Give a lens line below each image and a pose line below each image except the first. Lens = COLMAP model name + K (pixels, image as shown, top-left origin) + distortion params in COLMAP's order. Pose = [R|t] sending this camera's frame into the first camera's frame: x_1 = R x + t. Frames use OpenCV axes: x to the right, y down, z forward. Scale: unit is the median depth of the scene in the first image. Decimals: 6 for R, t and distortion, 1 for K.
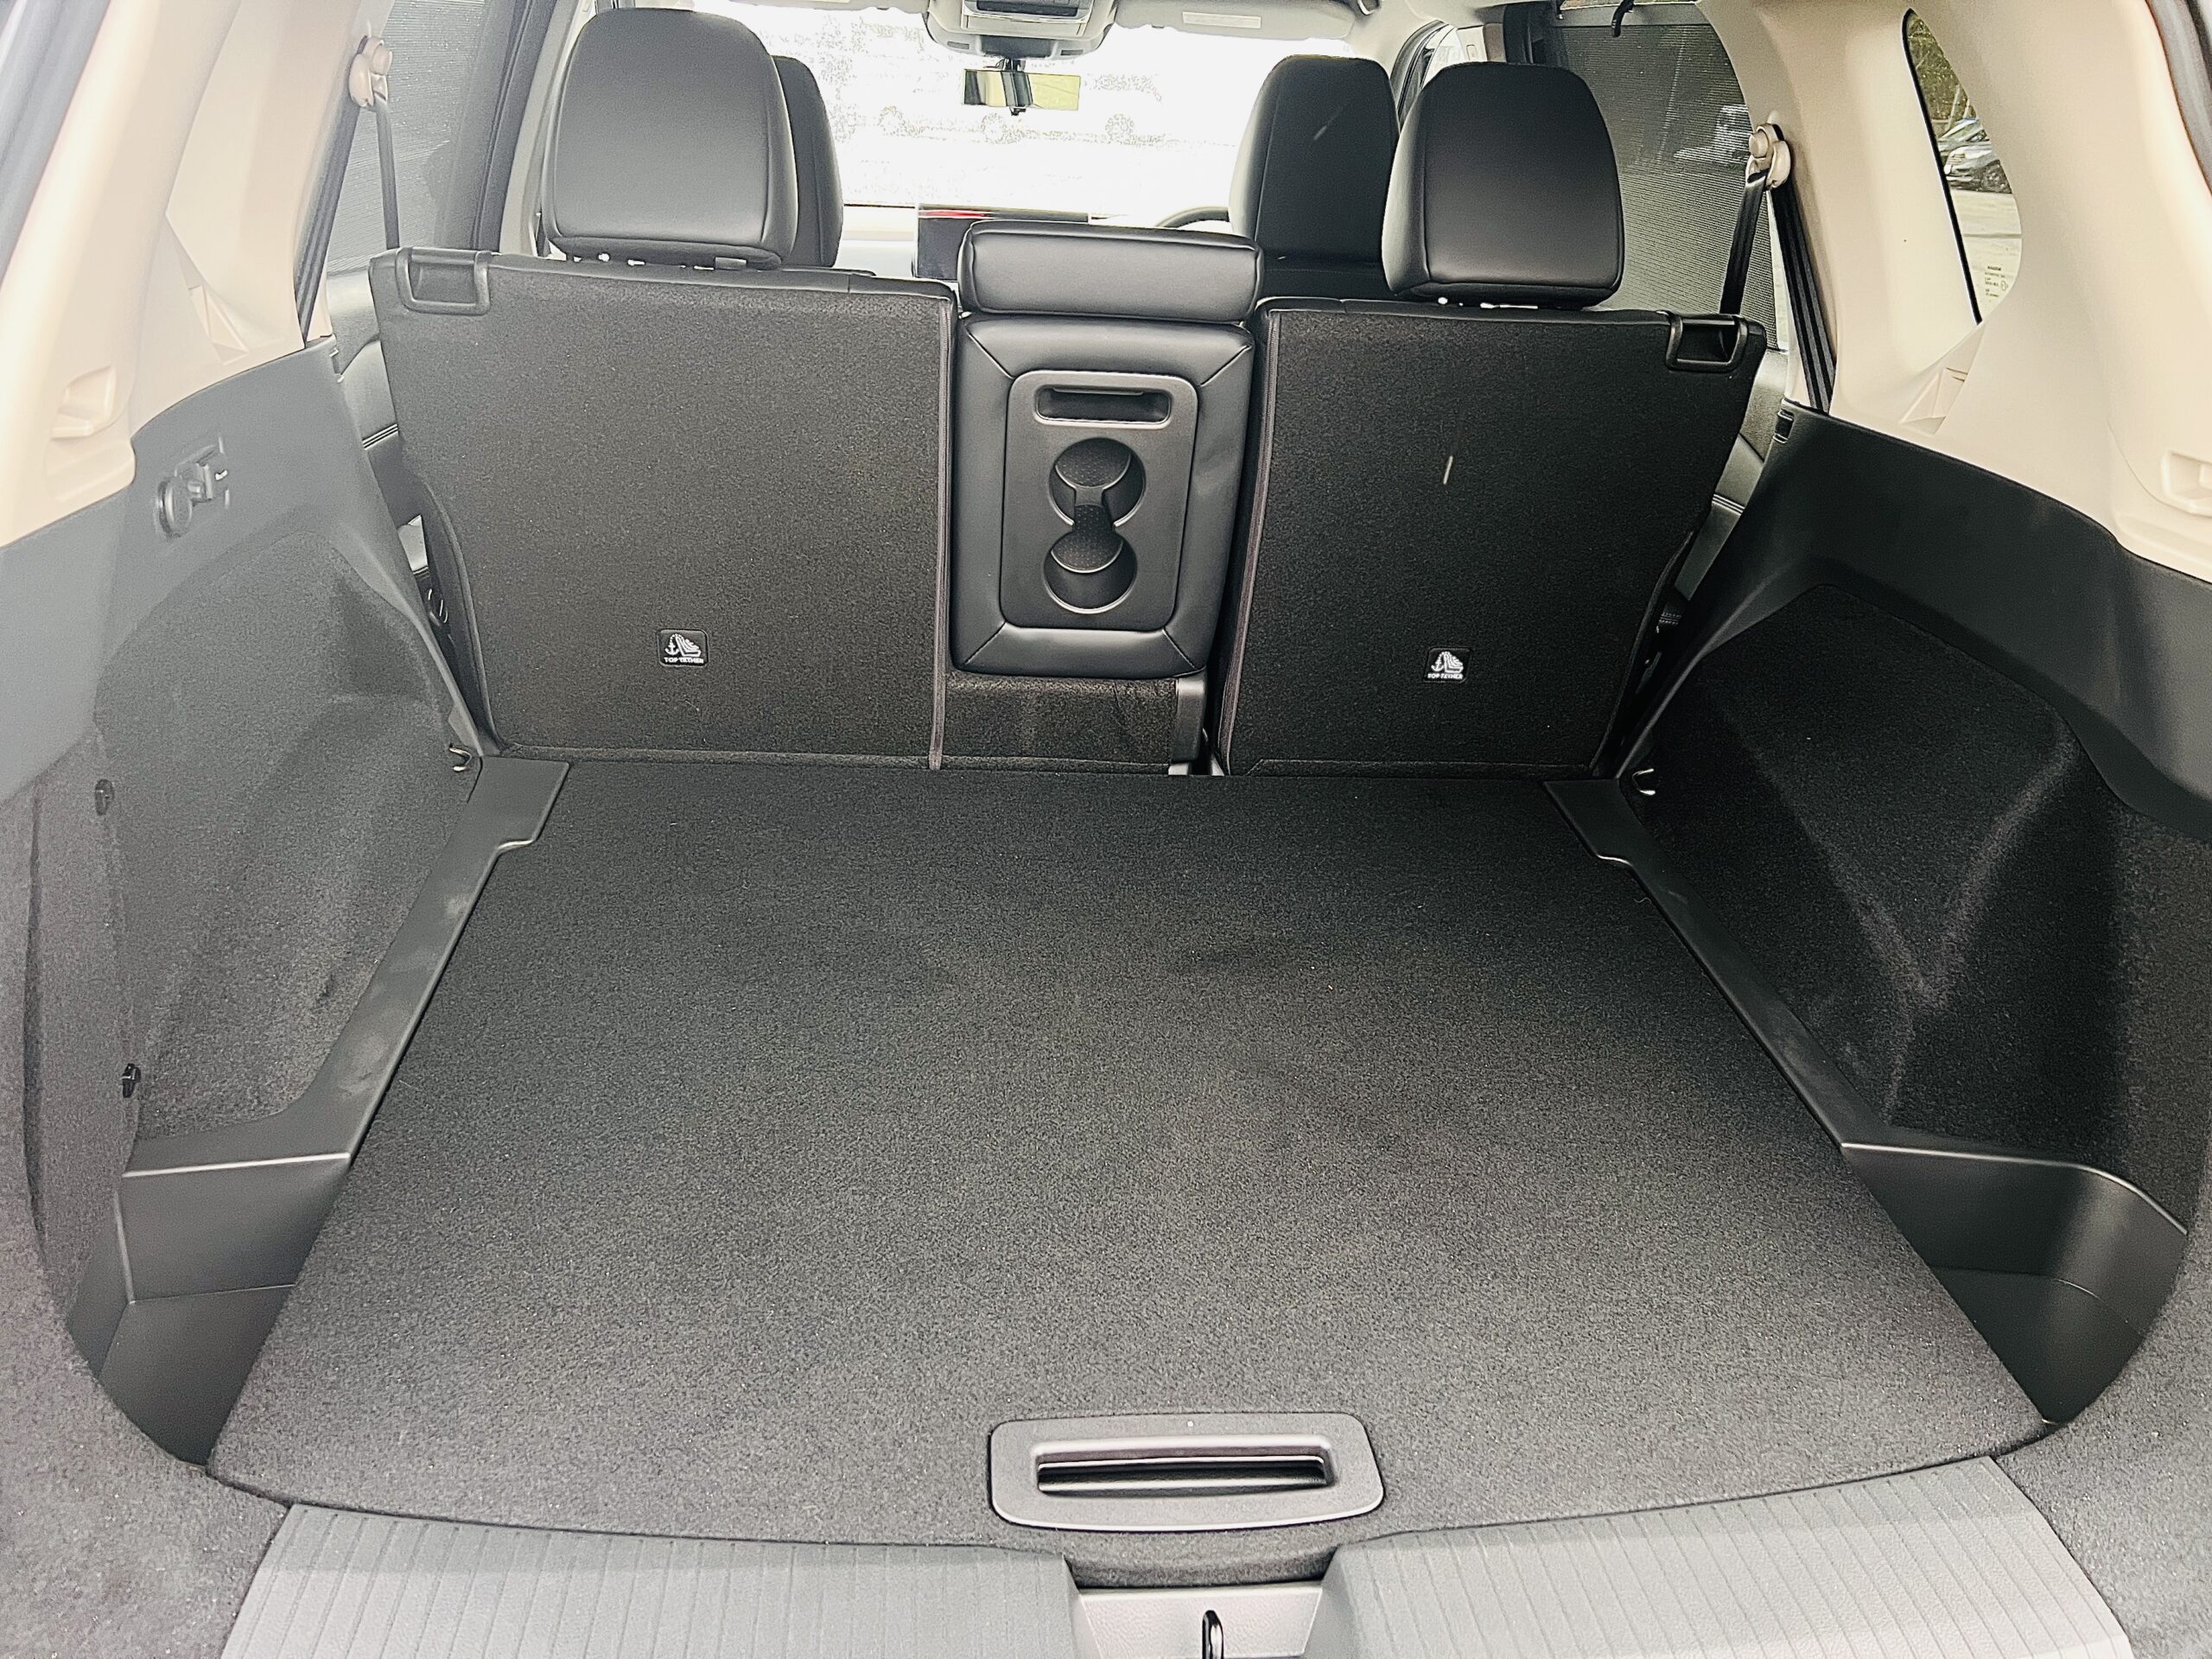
lens RADIAL K [[1661.3, 0, 1111.4], [0, 1661.3, 828.3], [0, 0, 1]] dist [0.002451, -0.012464]
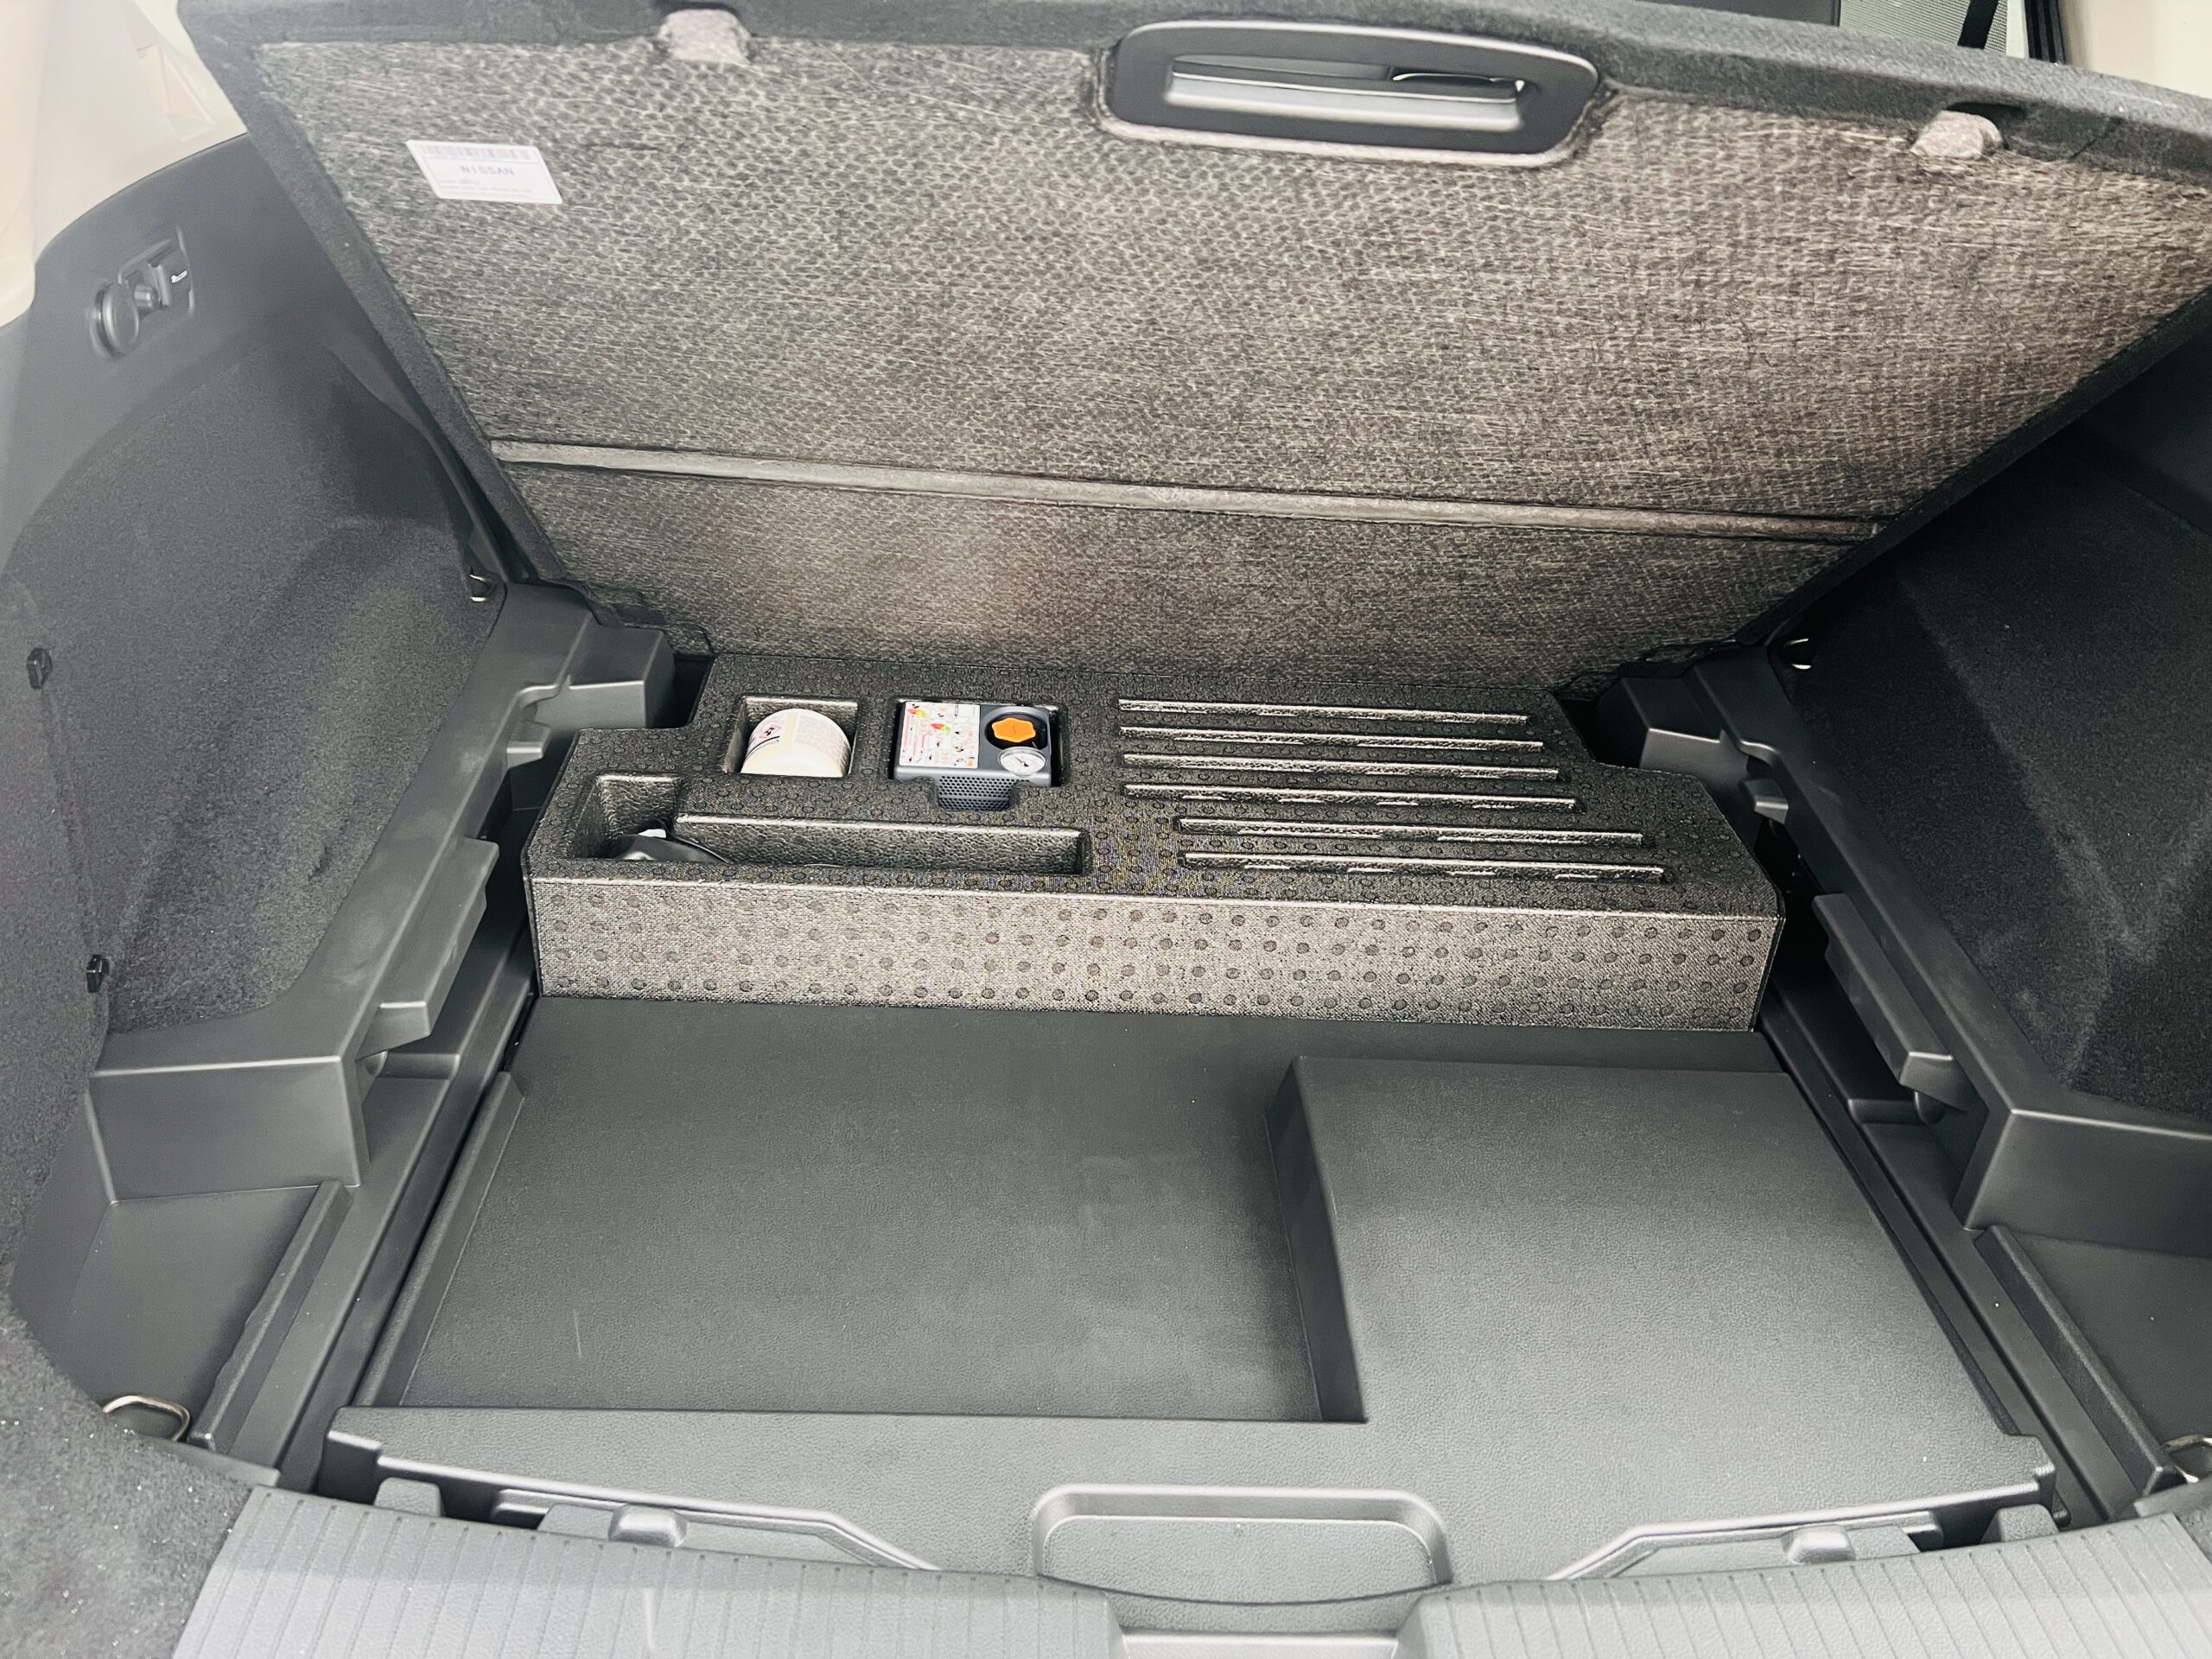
lens RADIAL K [[1661.3, 0, 1097.8], [0, 1661.3, 831.8], [0, 0, 1]] dist [0.002451, -0.012464]
pose [[0.997783, 0.044233, -0.049733, -0.005376], [-0.036991, 0.989724, 0.138120, -0.062724], [0.055331, -0.135975, 0.989166, 0.133196]]
